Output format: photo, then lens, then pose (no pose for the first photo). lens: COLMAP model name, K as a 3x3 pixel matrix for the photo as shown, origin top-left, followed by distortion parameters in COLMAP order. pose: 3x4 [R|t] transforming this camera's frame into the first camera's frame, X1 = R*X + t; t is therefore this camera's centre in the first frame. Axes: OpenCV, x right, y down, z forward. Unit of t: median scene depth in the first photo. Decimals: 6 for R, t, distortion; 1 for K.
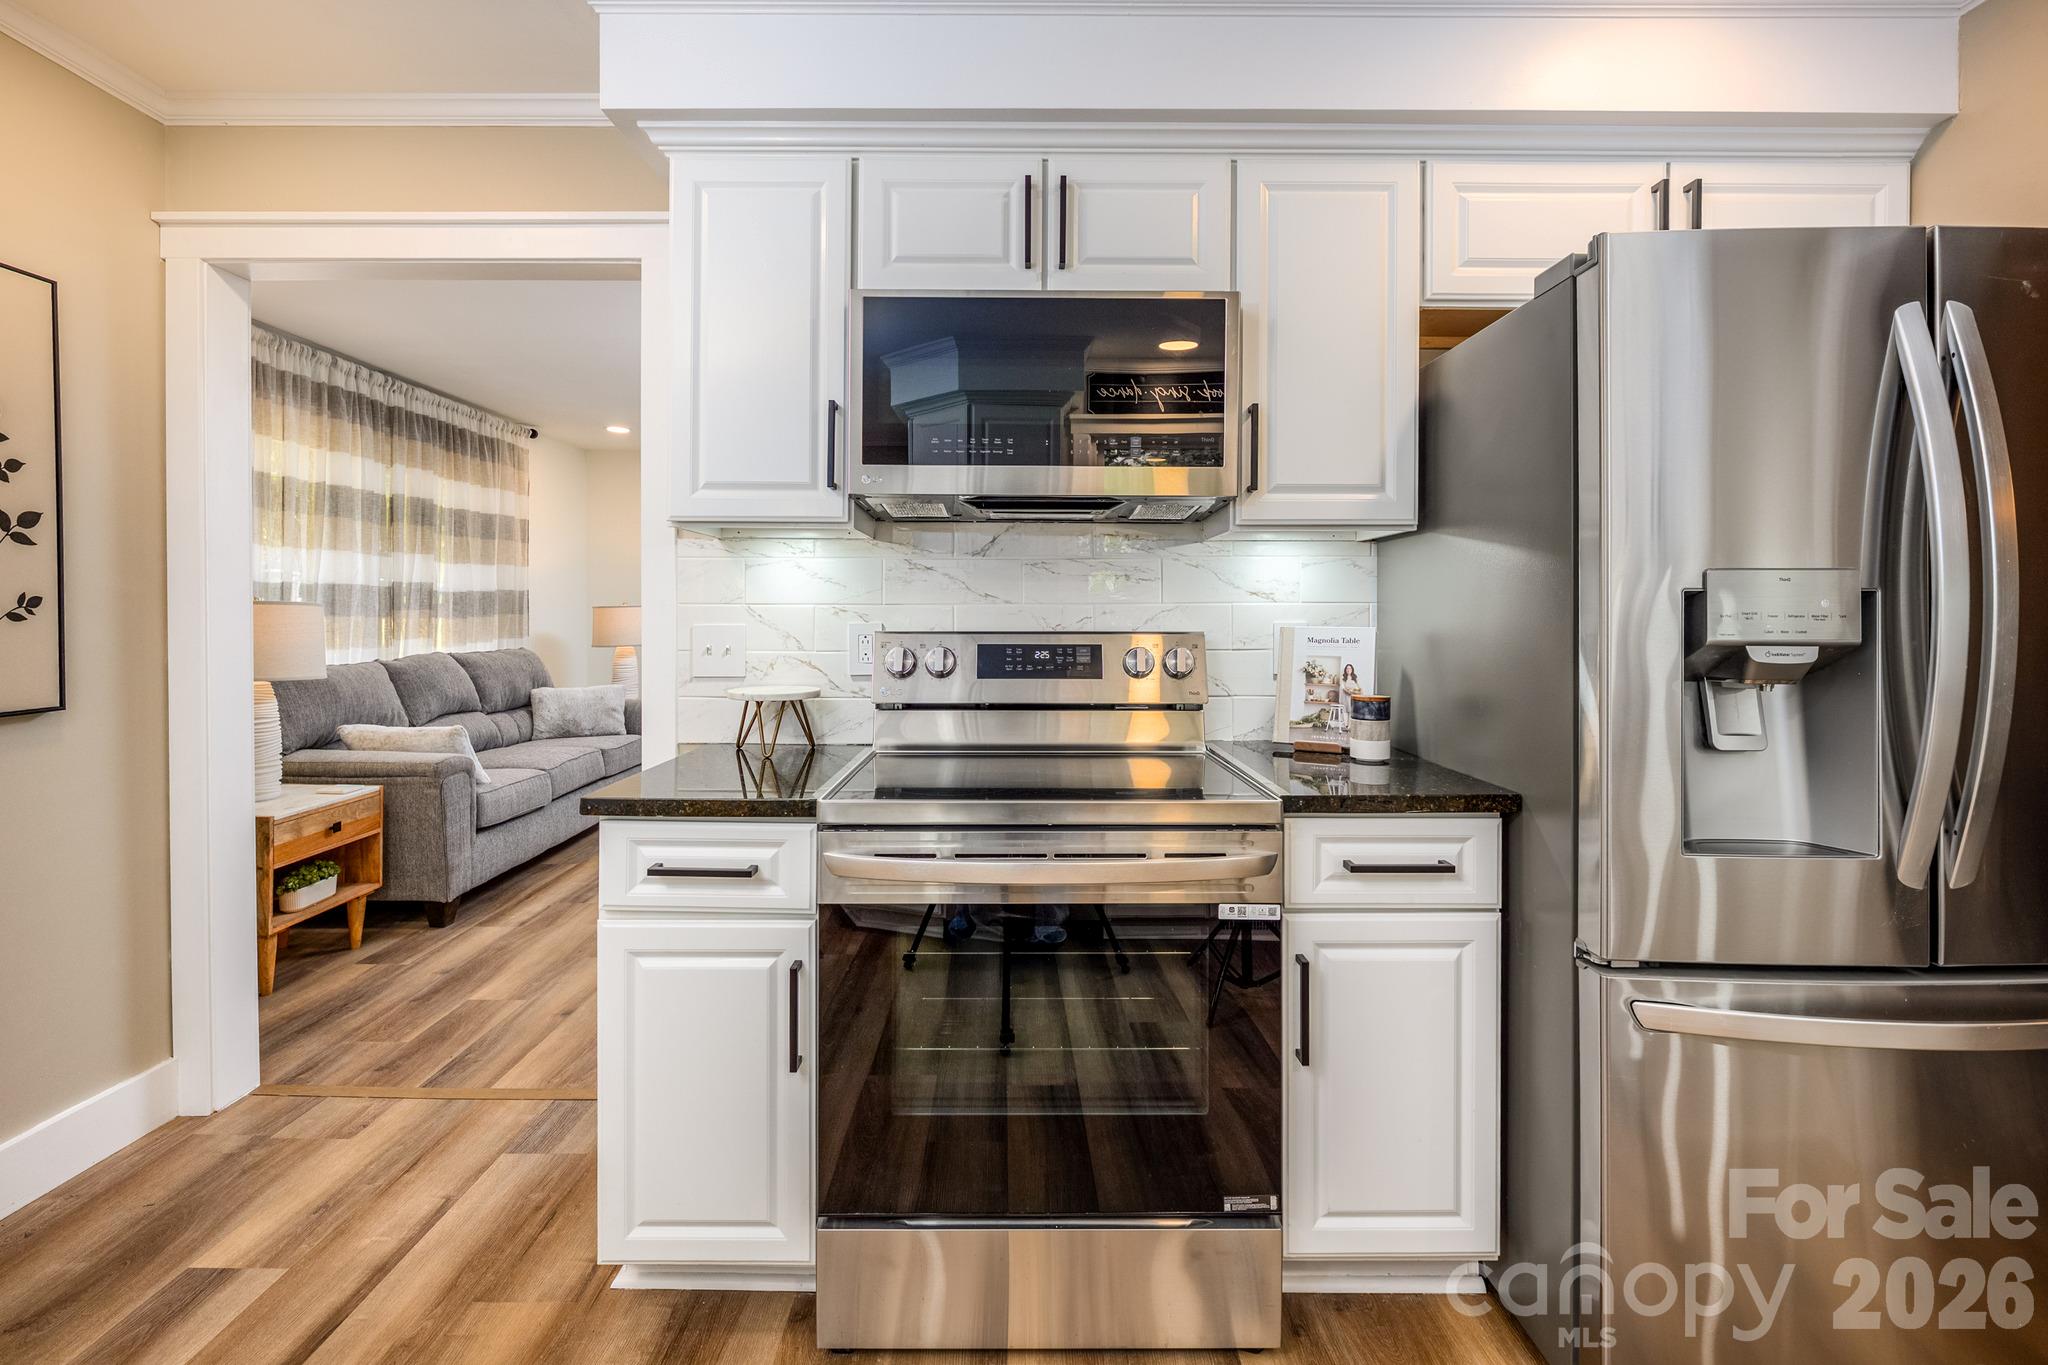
lens RADIAL K [[901.5, 0, 1028.4], [0, 901.5, 620.4], [0, 0, 1]] dist [-0.003691, 0.000291]
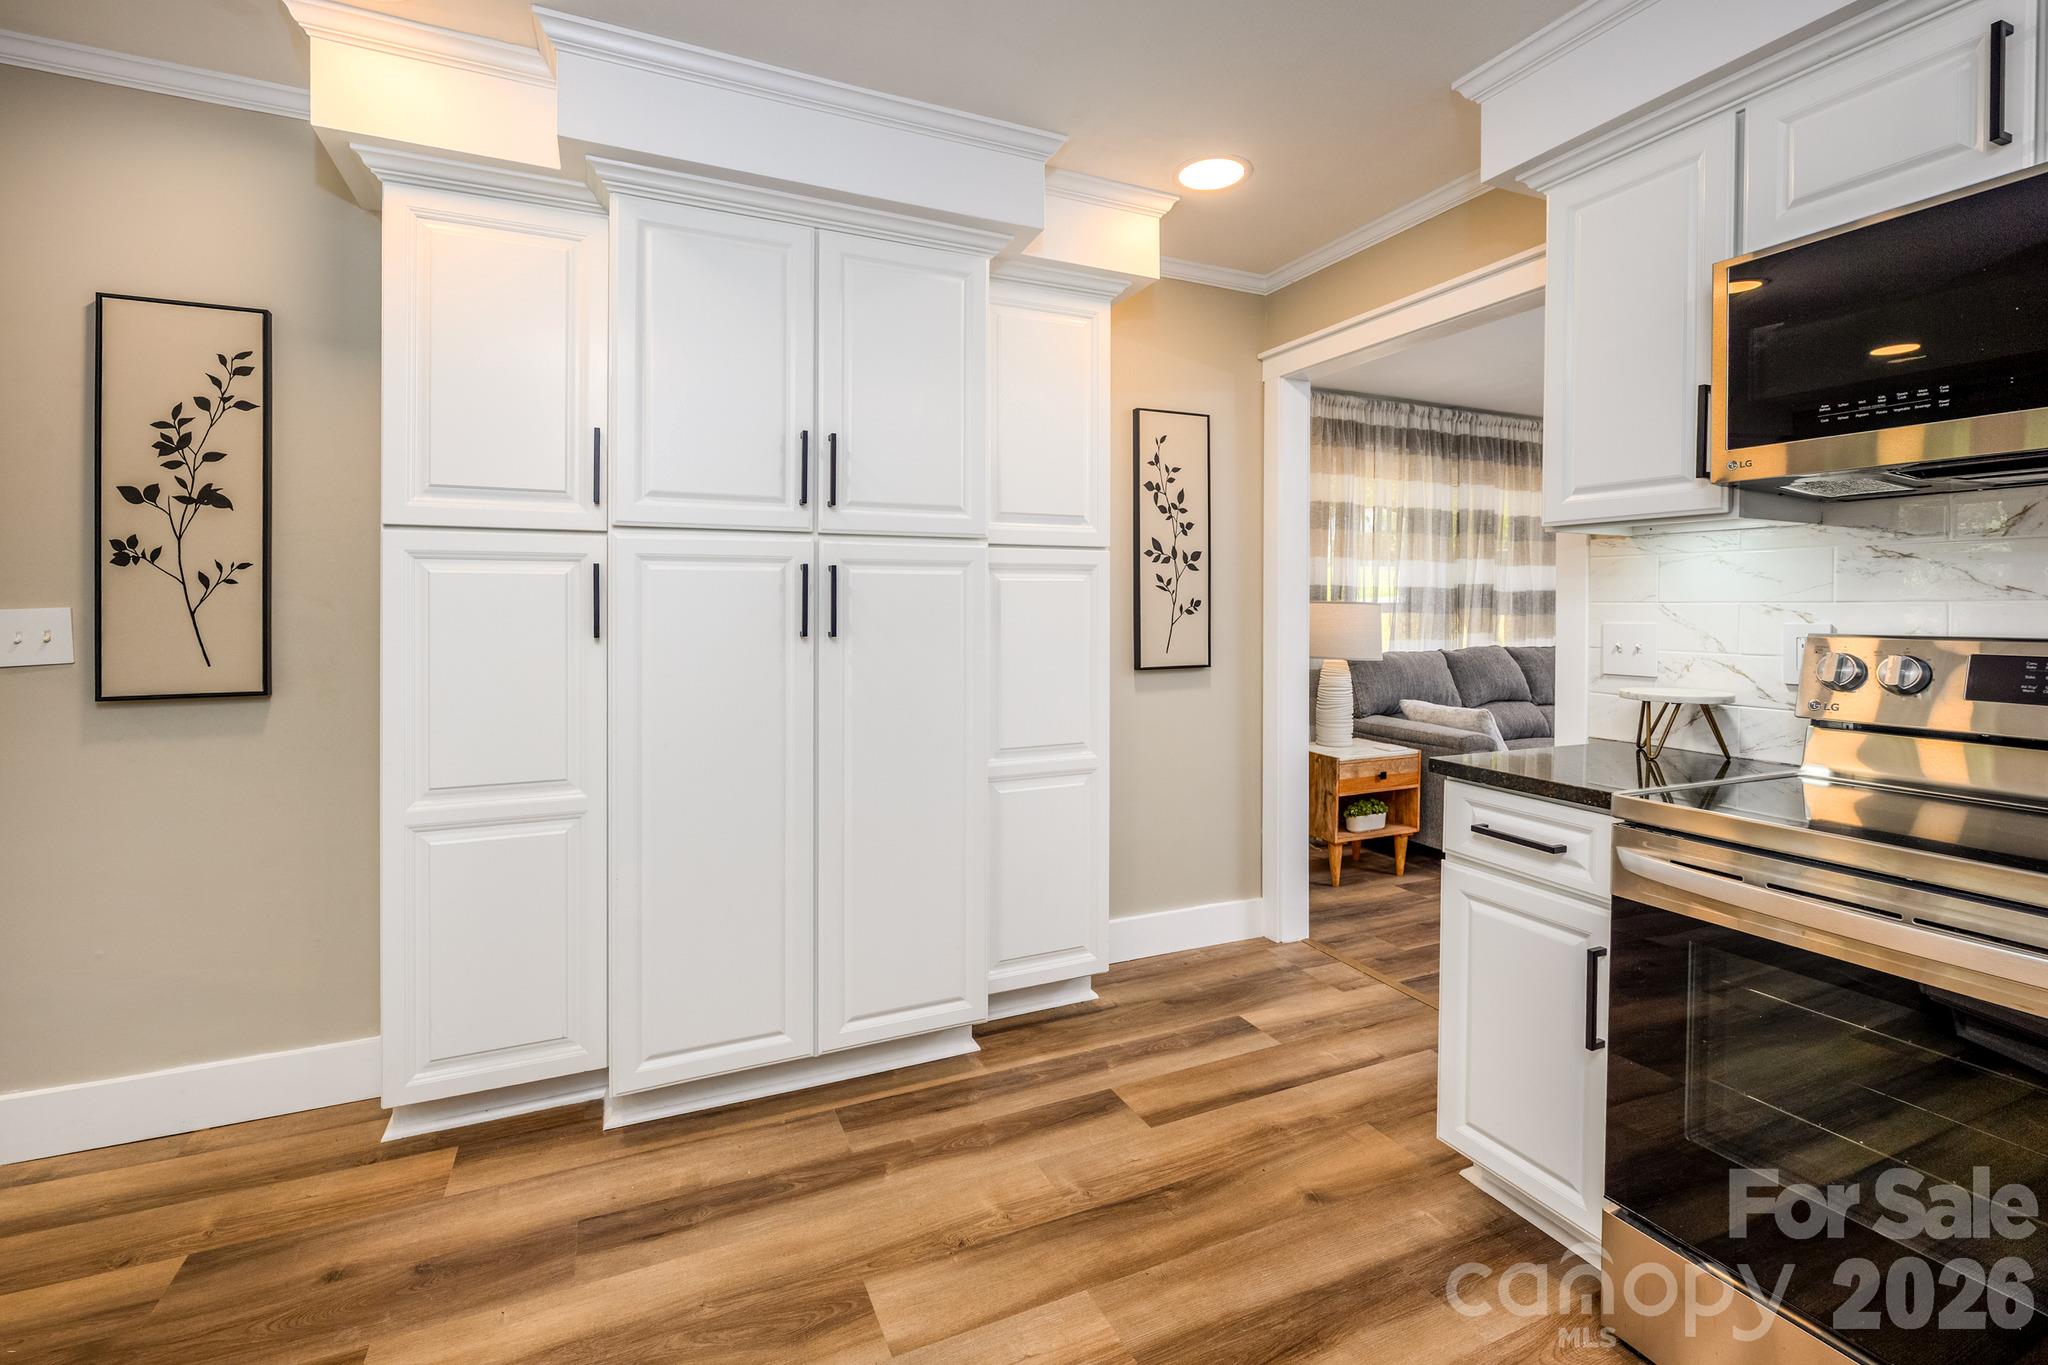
lens RADIAL K [[901.5, 0, 1003.2], [0, 901.5, 615.8], [0, 0, 1]] dist [-0.003691, 0.000291]
pose [[0.398883, 0.008350, -0.916964, 0.289909], [-0.010958, 0.999931, 0.004338, 0.000151], [0.916936, 0.008318, 0.398947, -0.031522]]
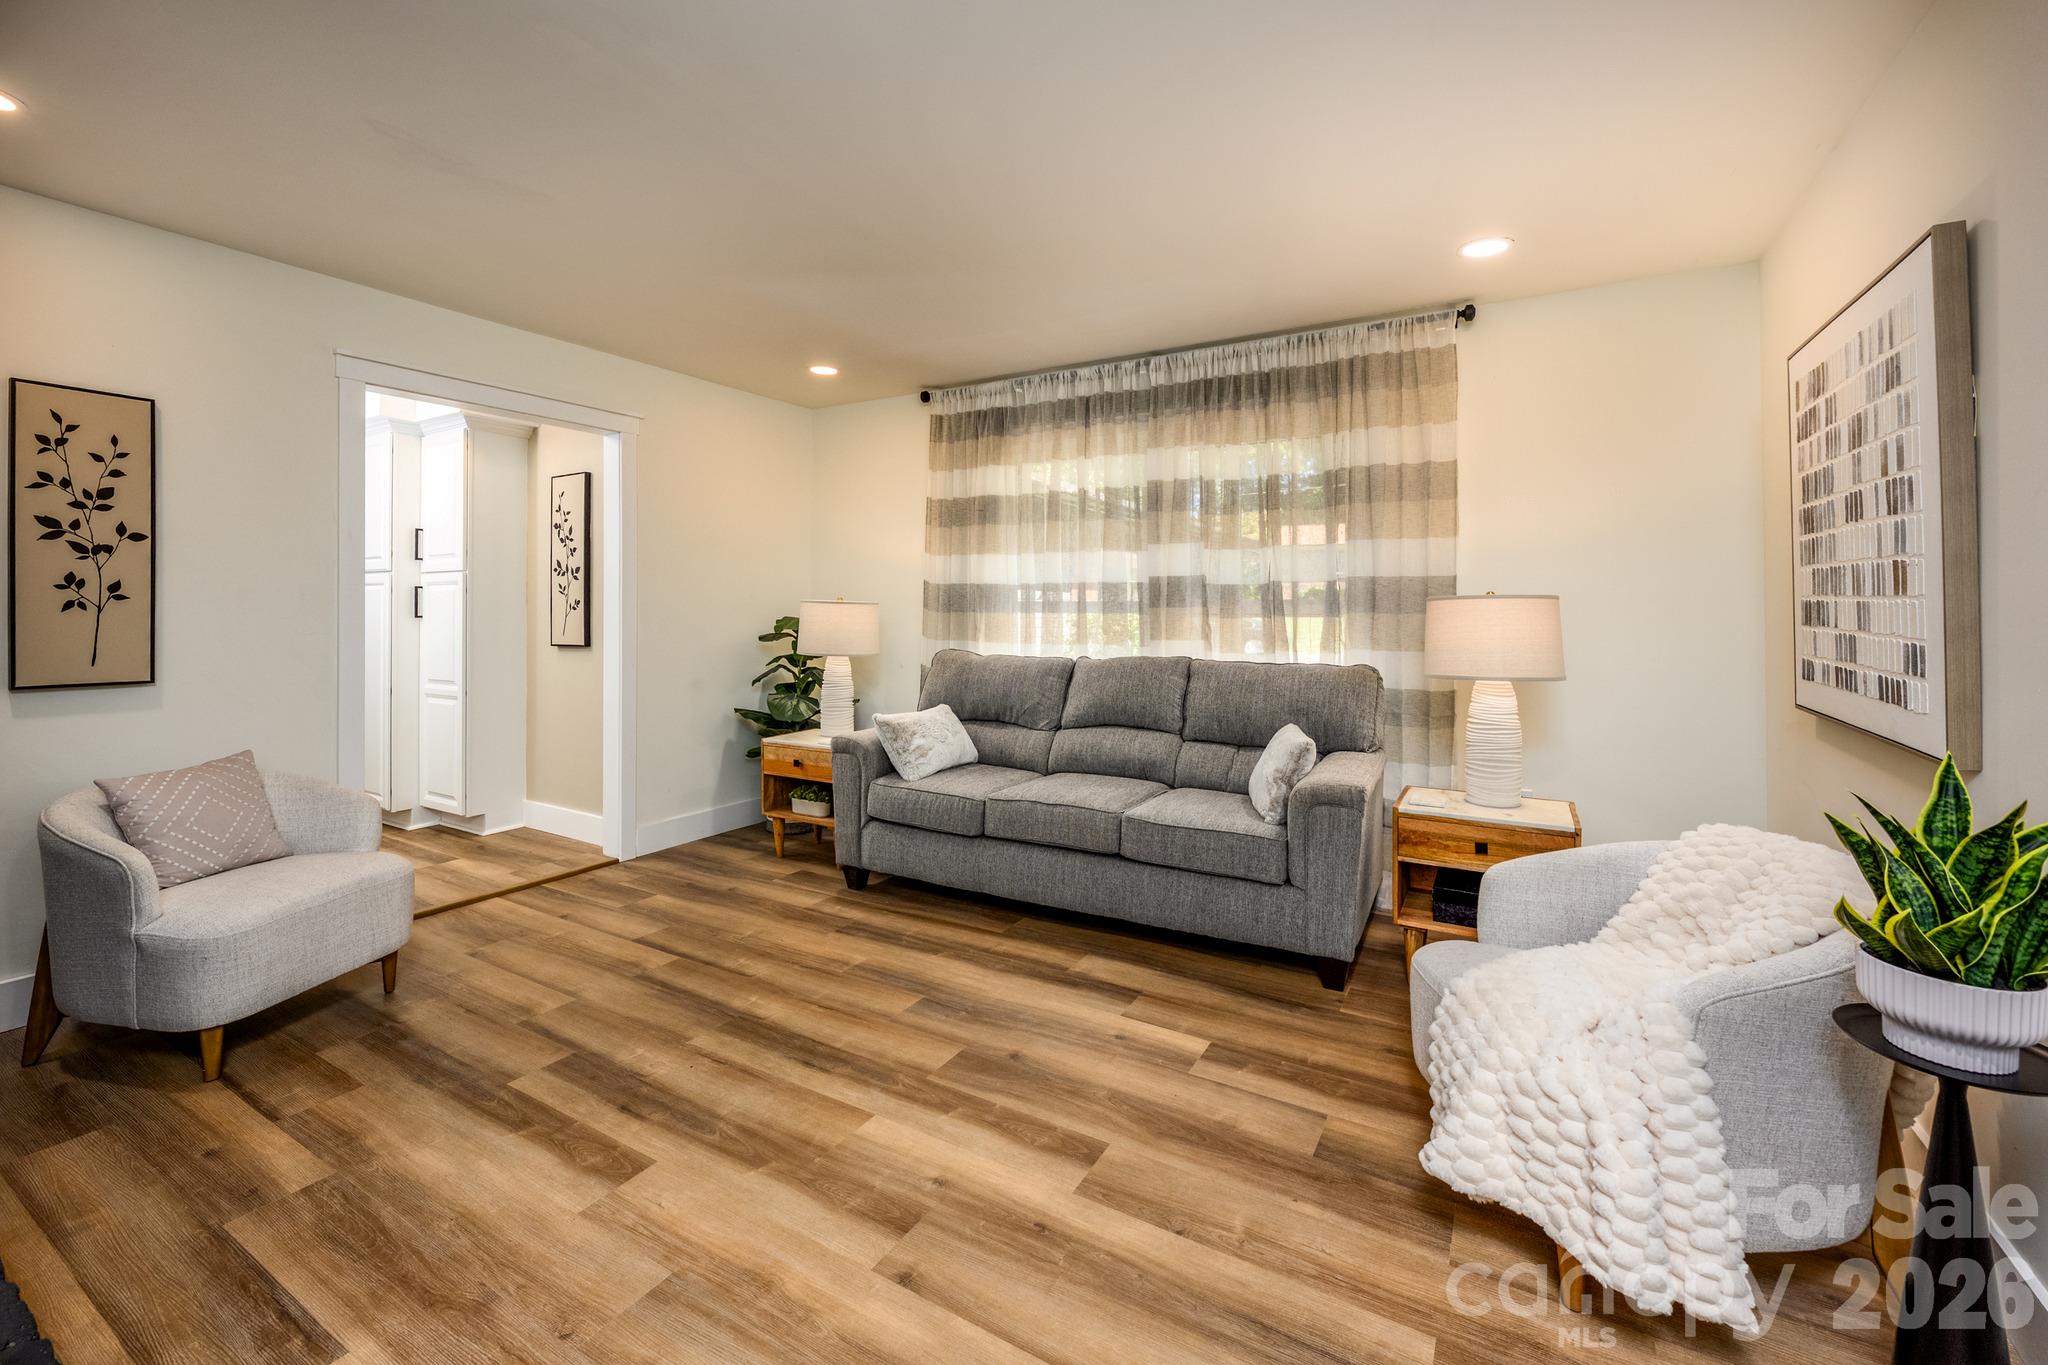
lens RADIAL K [[853.8, 0, 1009.3], [0, 853.8, 610.3], [0, 0, 1]] dist [-0.004282, 0.000571]
pose [[-0.528323, -0.001098, -0.849043, 0.247206], [-0.013476, 0.999884, 0.007093, -0.027495], [0.848936, 0.015189, -0.528277, 2.836333]]
